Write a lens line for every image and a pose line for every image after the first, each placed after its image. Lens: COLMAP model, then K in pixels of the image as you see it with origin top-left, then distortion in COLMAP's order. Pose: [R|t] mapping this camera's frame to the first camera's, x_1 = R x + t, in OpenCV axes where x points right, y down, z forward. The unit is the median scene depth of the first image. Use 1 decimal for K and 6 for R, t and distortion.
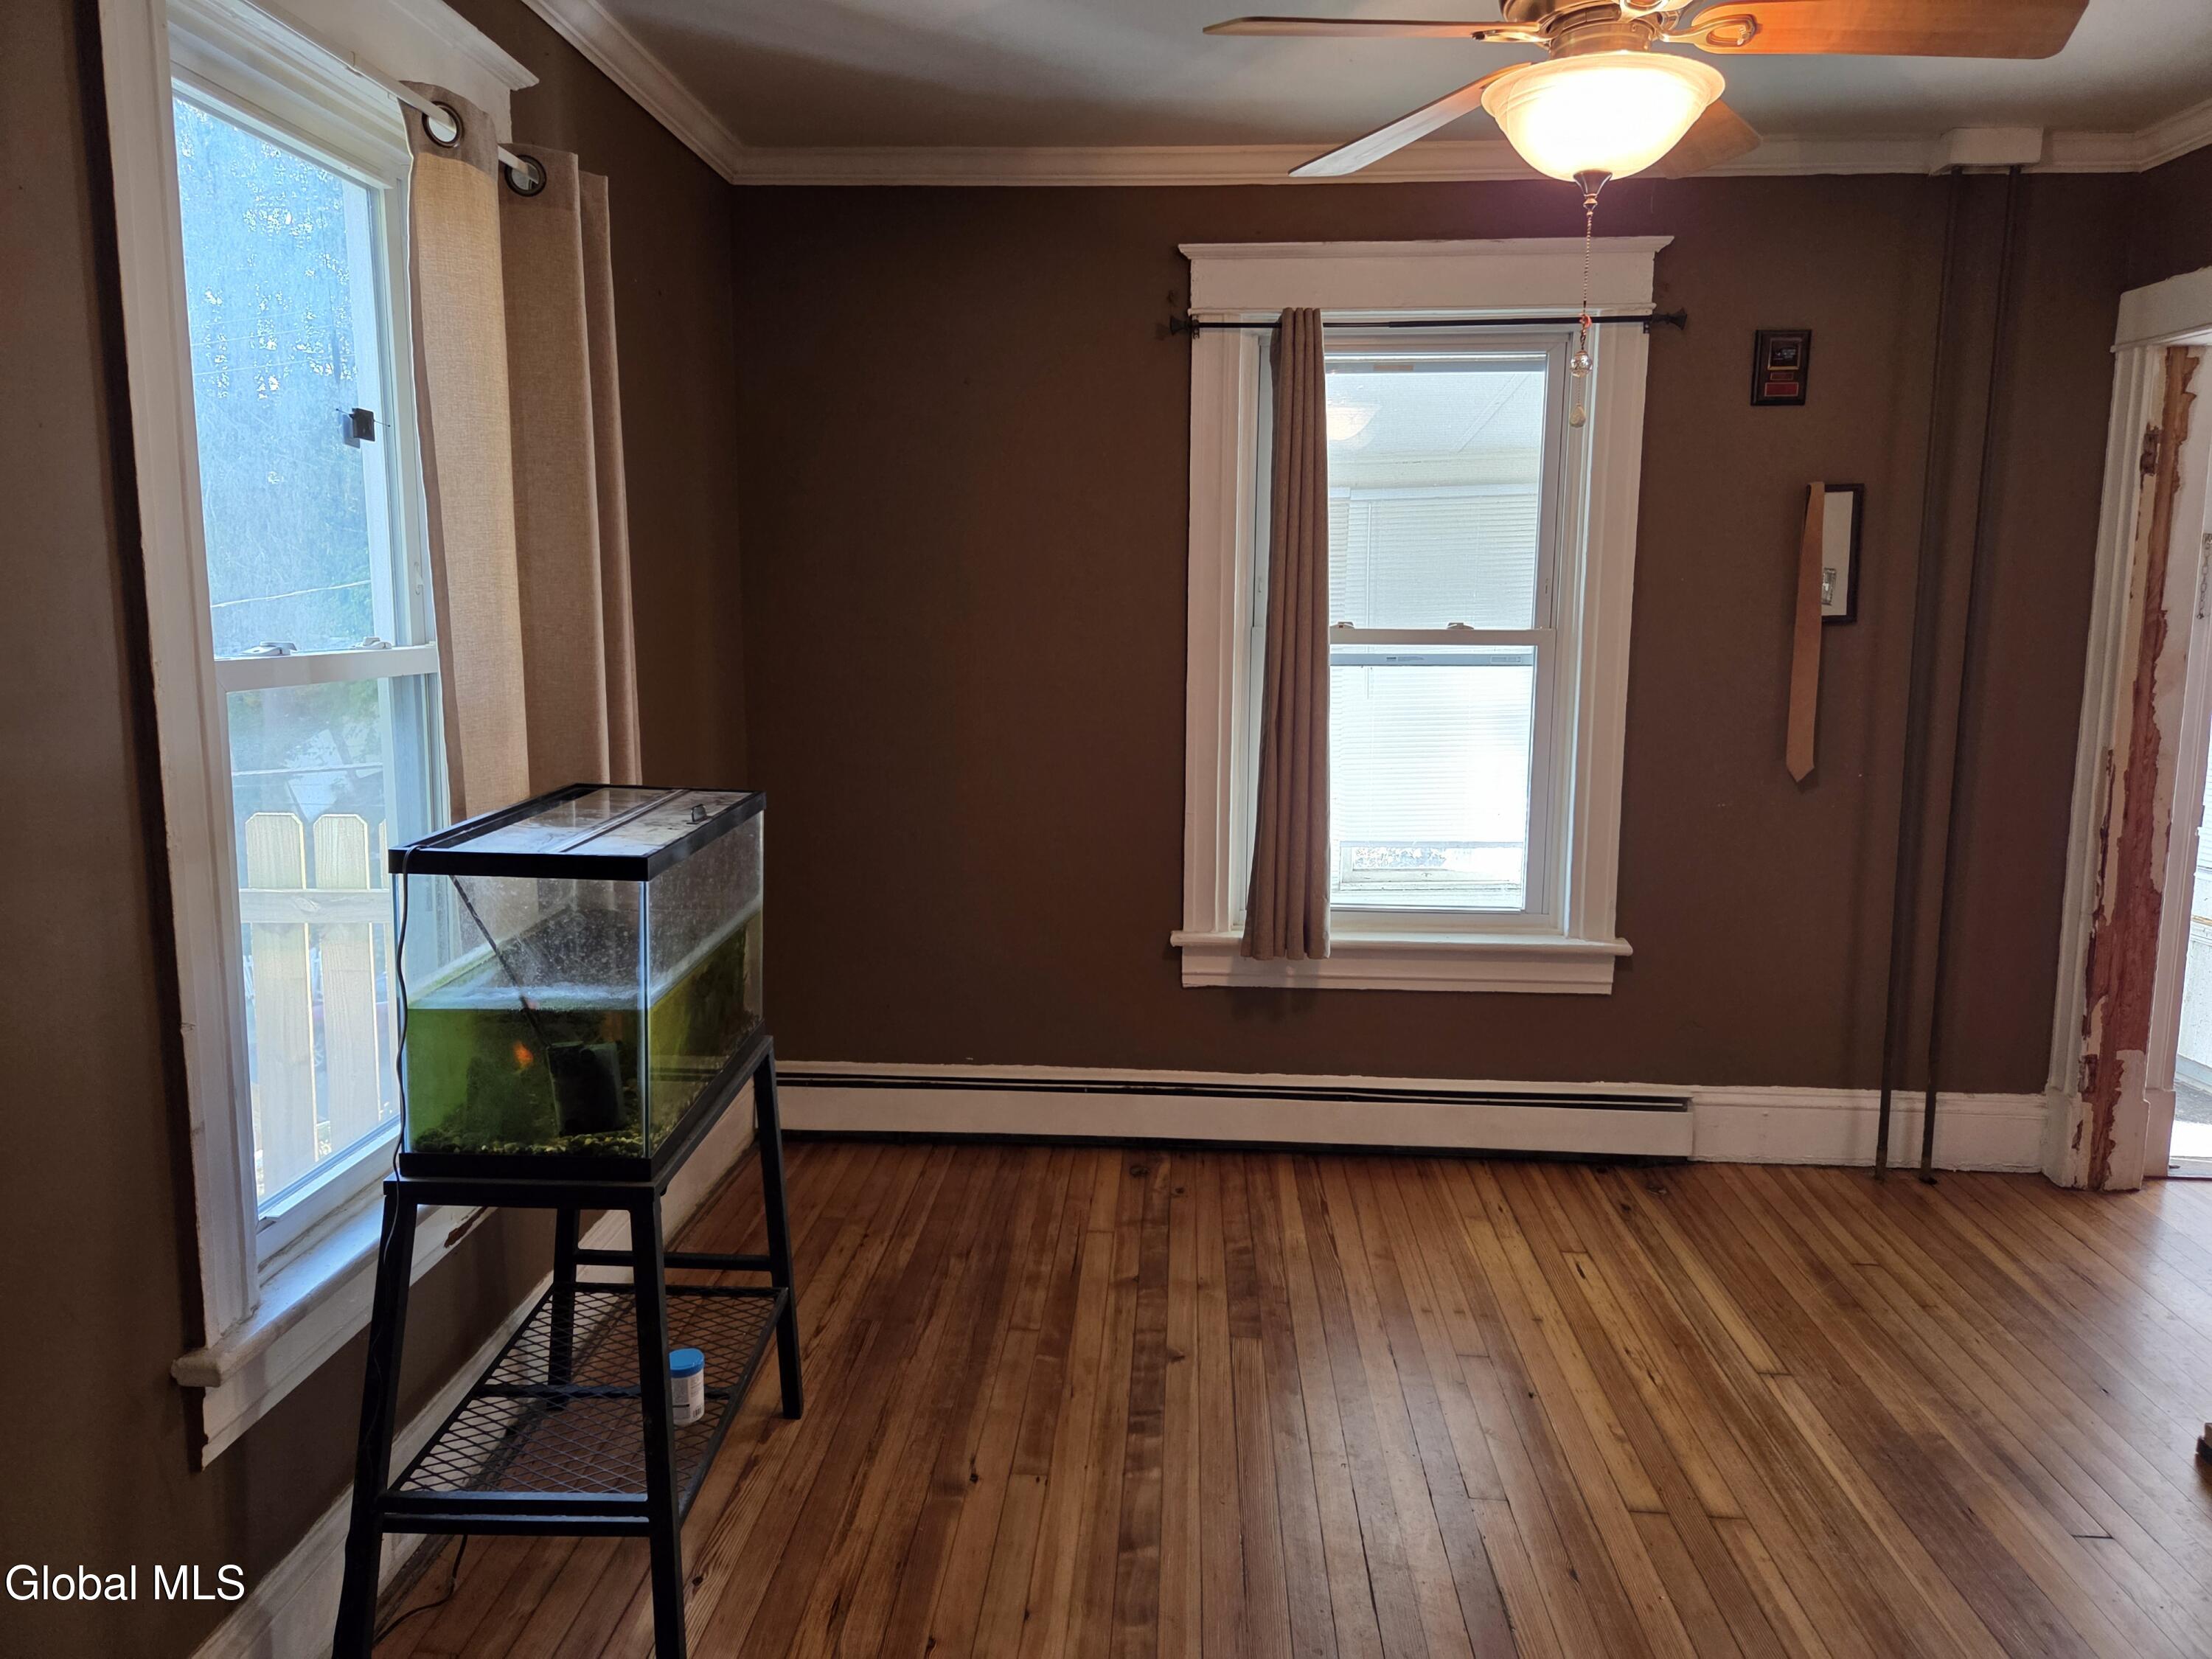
lens RADIAL K [[1518.5, 0, 1109.5], [0, 1518.5, 791.9], [0, 0, 1]] dist [0.078668, -0.064764]
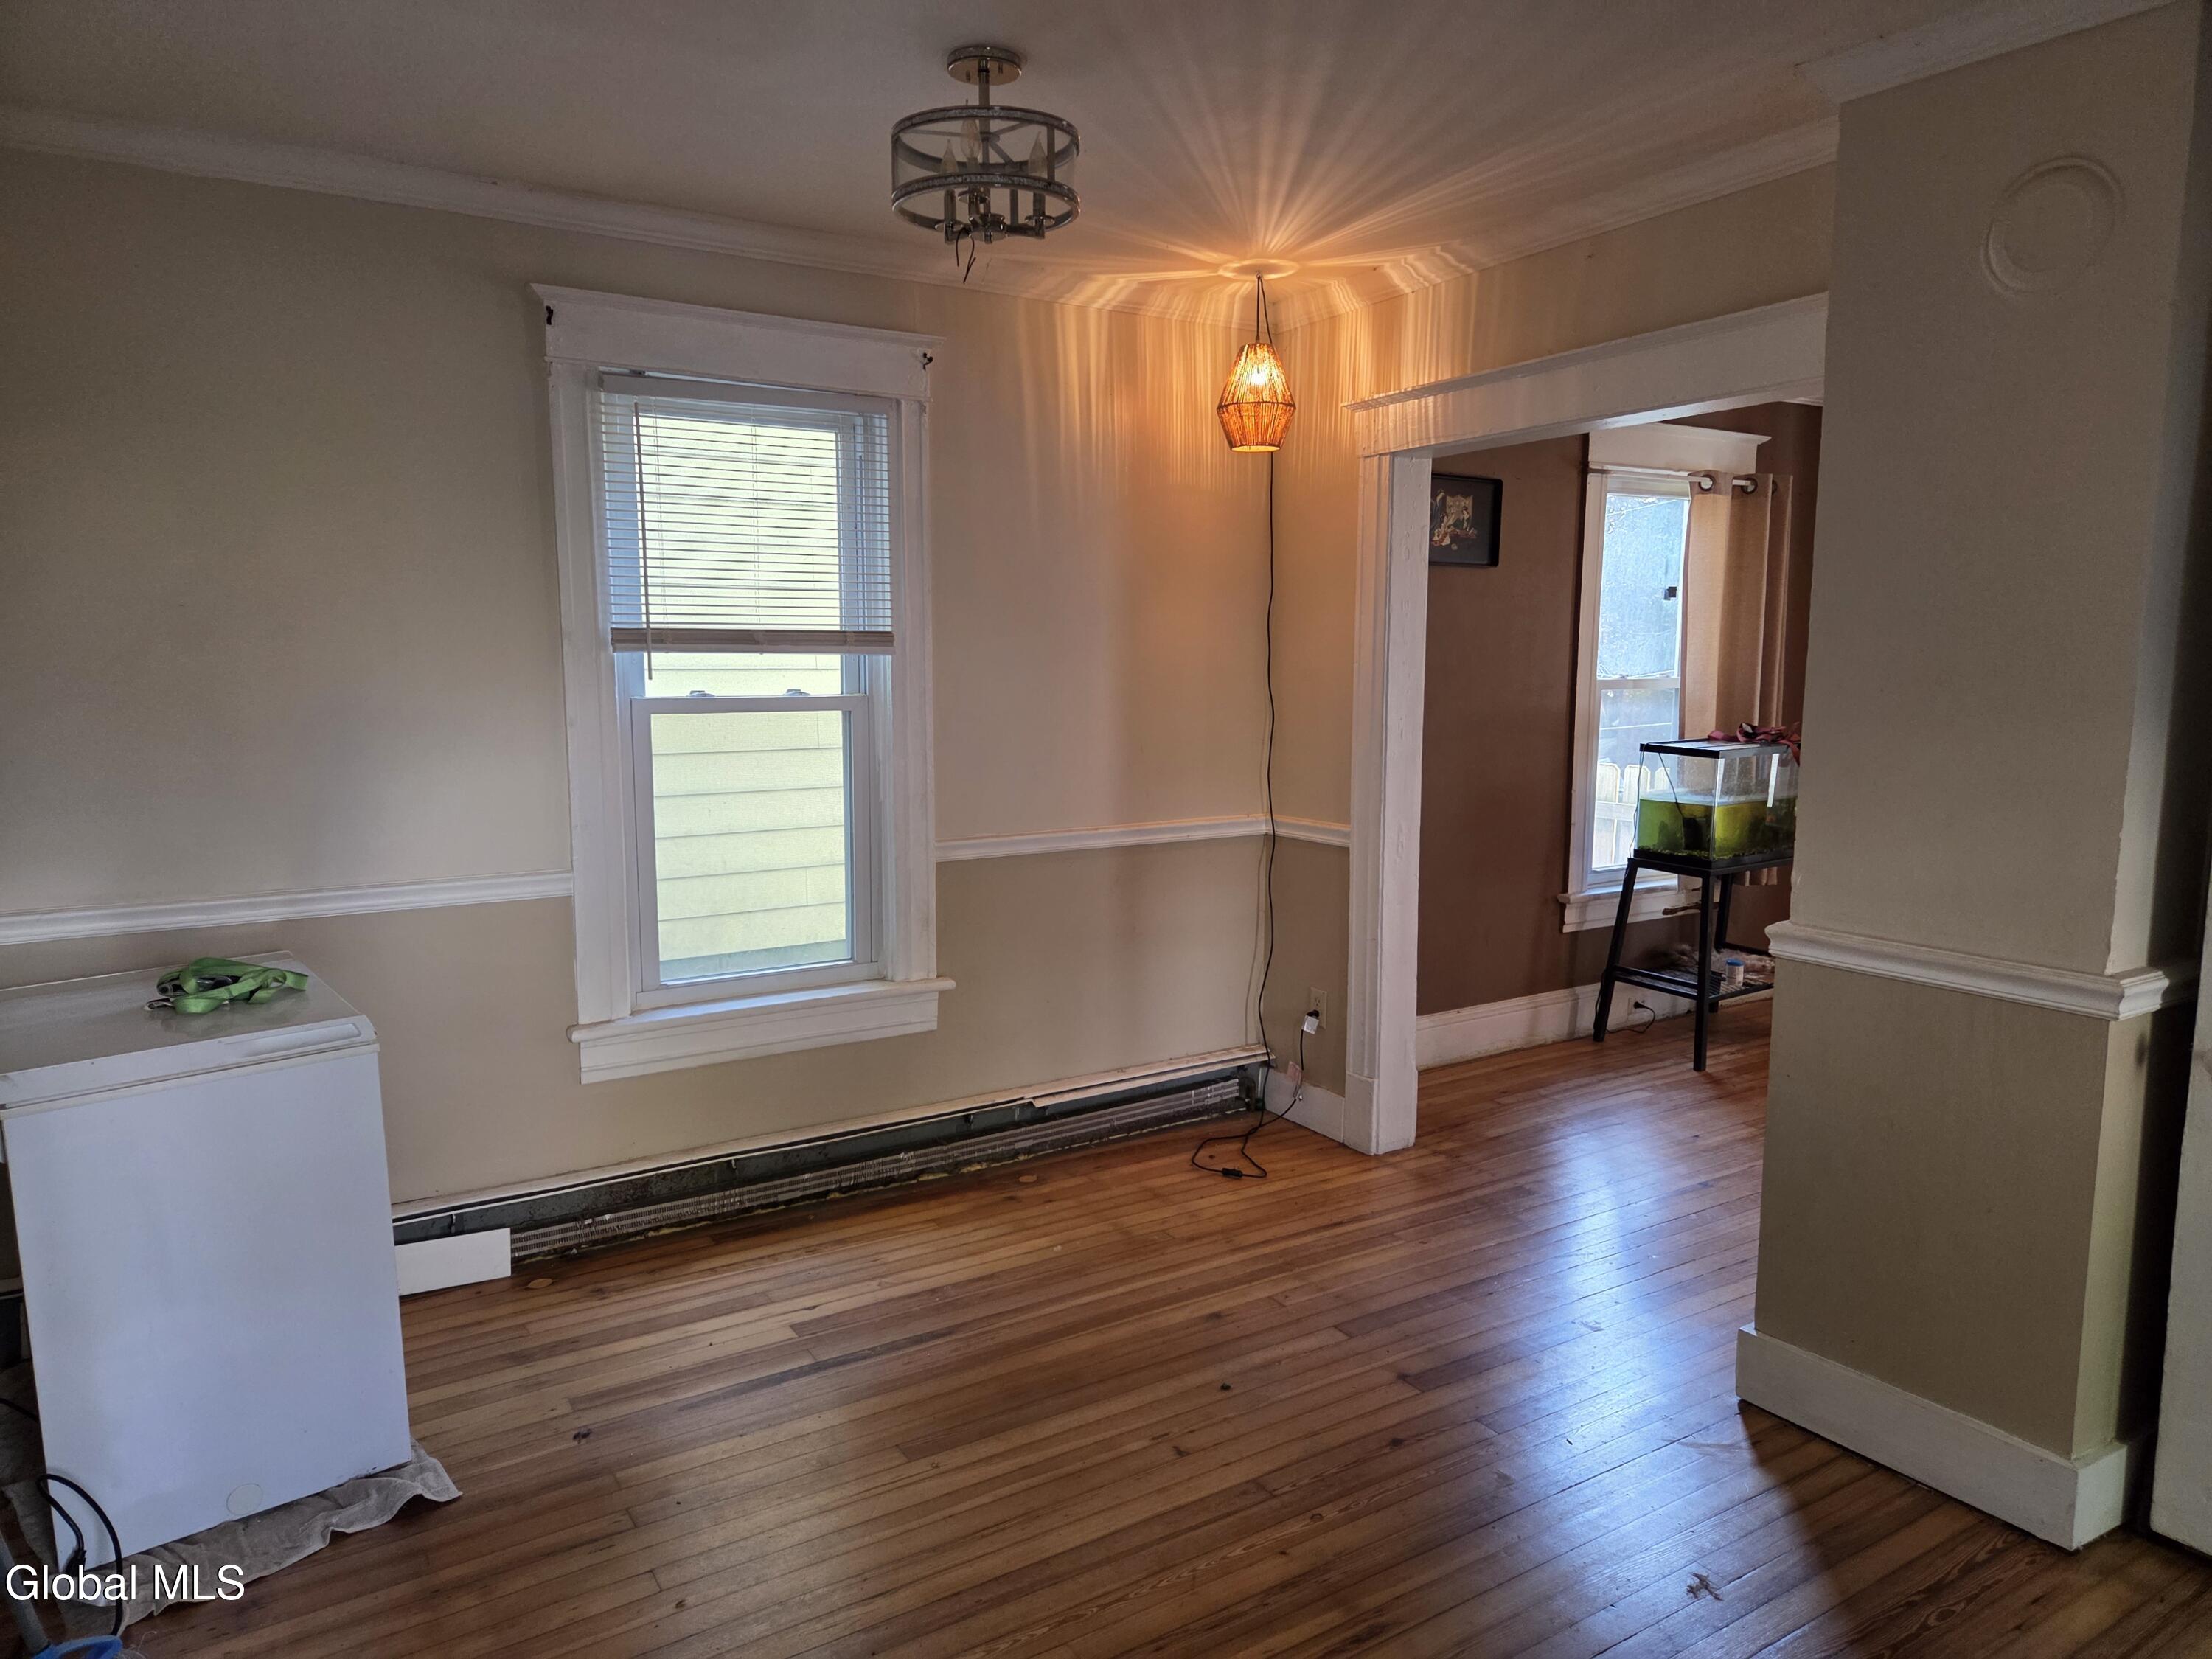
lens RADIAL K [[1470.9, 0, 1099.2], [0, 1470.9, 823.4], [0, 0, 1]] dist [0.076728, -0.059811]
pose [[0.579704, 0.094679, -0.809308, 1.119349], [-0.106600, 0.993502, 0.039869, 0.167631], [0.807824, 0.063160, 0.586030, -1.342057]]
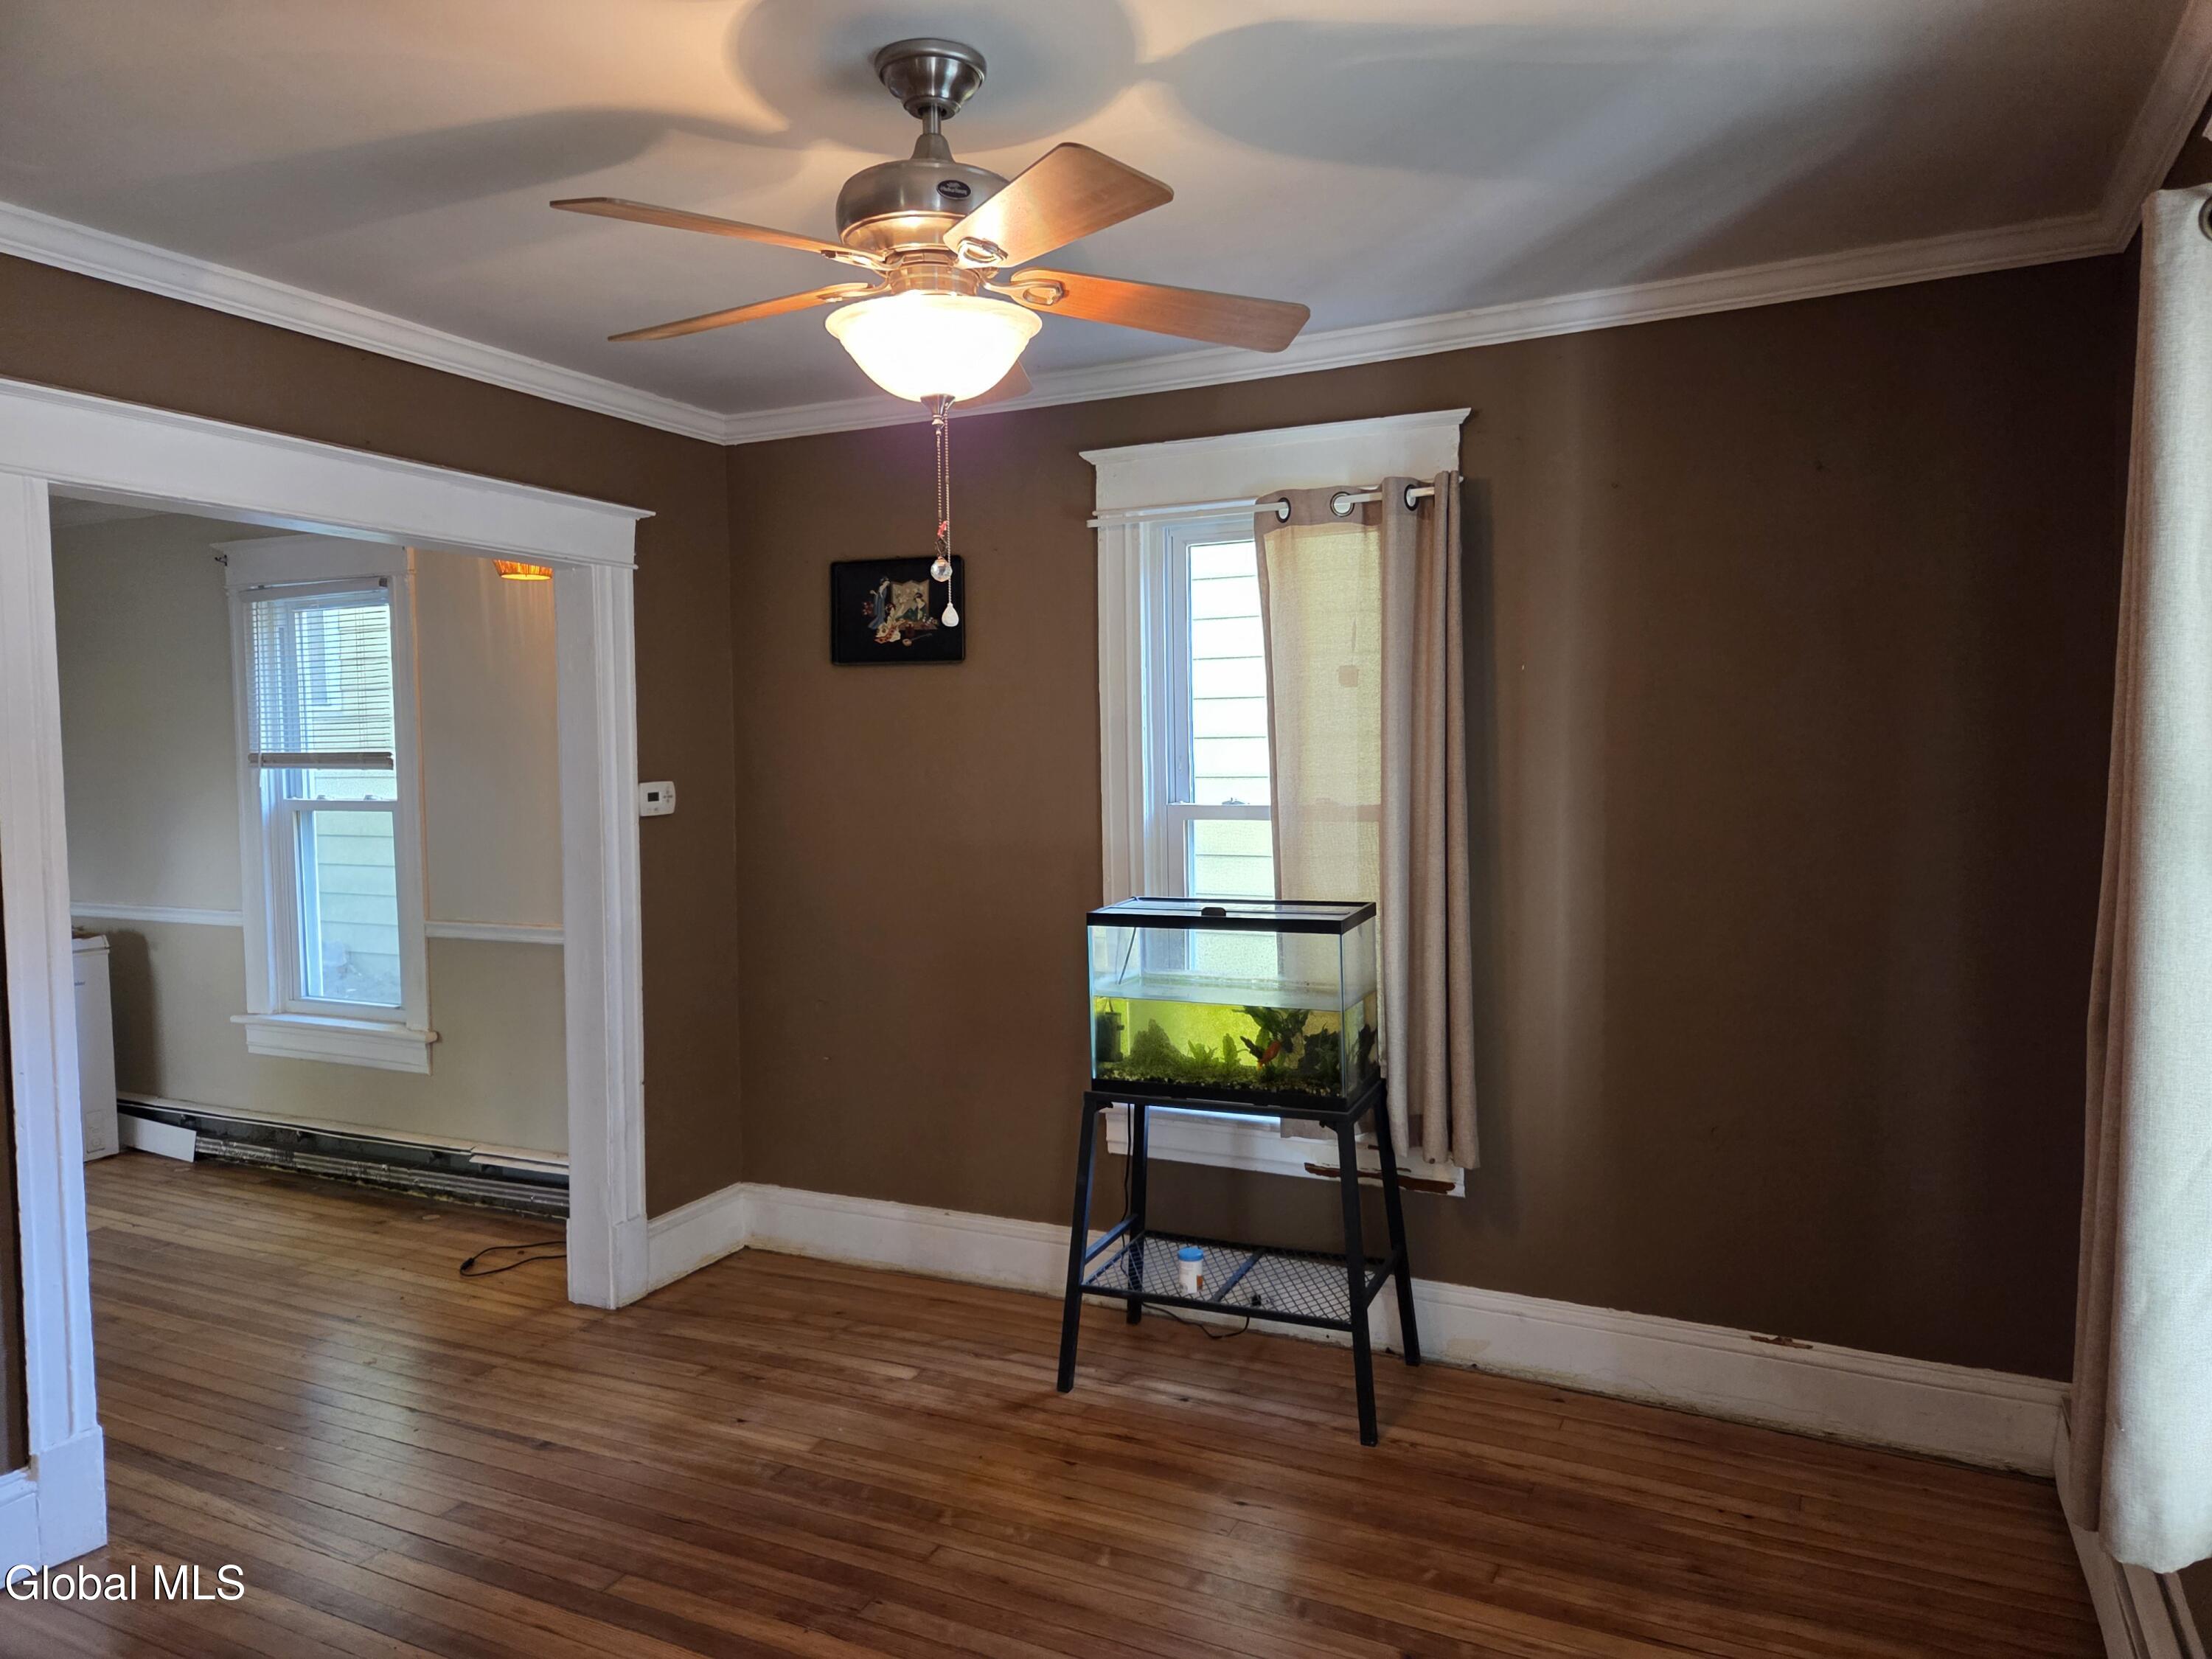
lens RADIAL K [[1466.7, 0, 1110.6], [0, 1466.7, 812.0], [0, 0, 1]] dist [0.084605, -0.066606]
pose [[-0.396856, 0.036750, -0.917145, 1.201341], [-0.112495, 0.989718, 0.088335, -0.219138], [0.910961, 0.138231, -0.388641, 1.535596]]
